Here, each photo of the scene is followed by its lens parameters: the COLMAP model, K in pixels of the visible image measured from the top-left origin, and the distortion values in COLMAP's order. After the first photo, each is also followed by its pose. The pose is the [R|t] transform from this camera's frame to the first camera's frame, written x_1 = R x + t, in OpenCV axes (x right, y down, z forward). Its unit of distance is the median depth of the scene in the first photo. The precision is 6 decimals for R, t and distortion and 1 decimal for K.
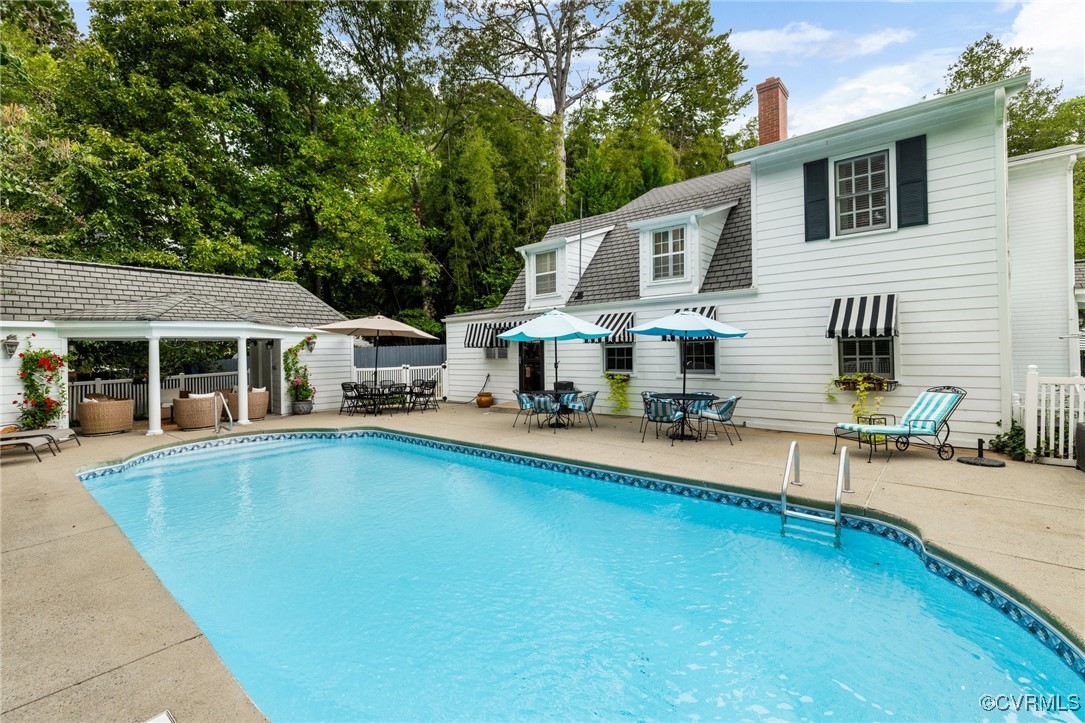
lens RADIAL K [[474.0, 0, 553.7], [0, 474.0, 361.2], [0, 0, 1]] dist [0.004744, 0.000404]
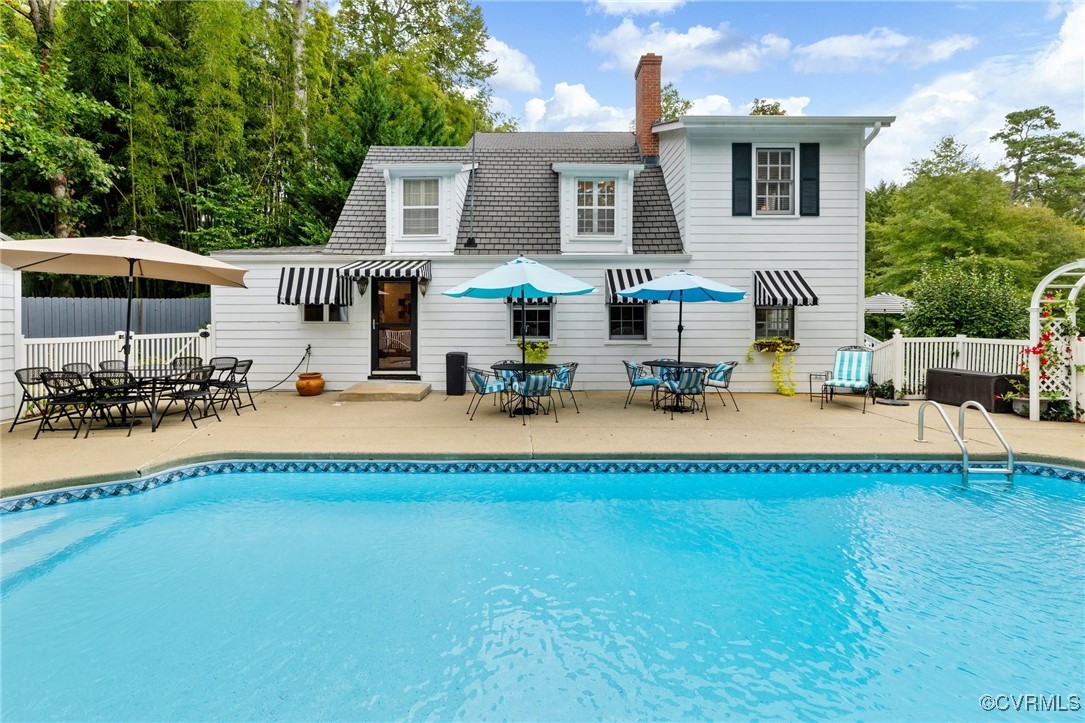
lens RADIAL K [[474.0, 0, 515.4], [0, 474.0, 329.6], [0, 0, 1]] dist [0.004744, 0.000404]
pose [[0.769660, 0.000526, 0.638454, -0.470448], [-0.000943, 1.000000, 0.000312, 0.006539], [-0.638454, -0.000842, 0.769660, 0.422370]]
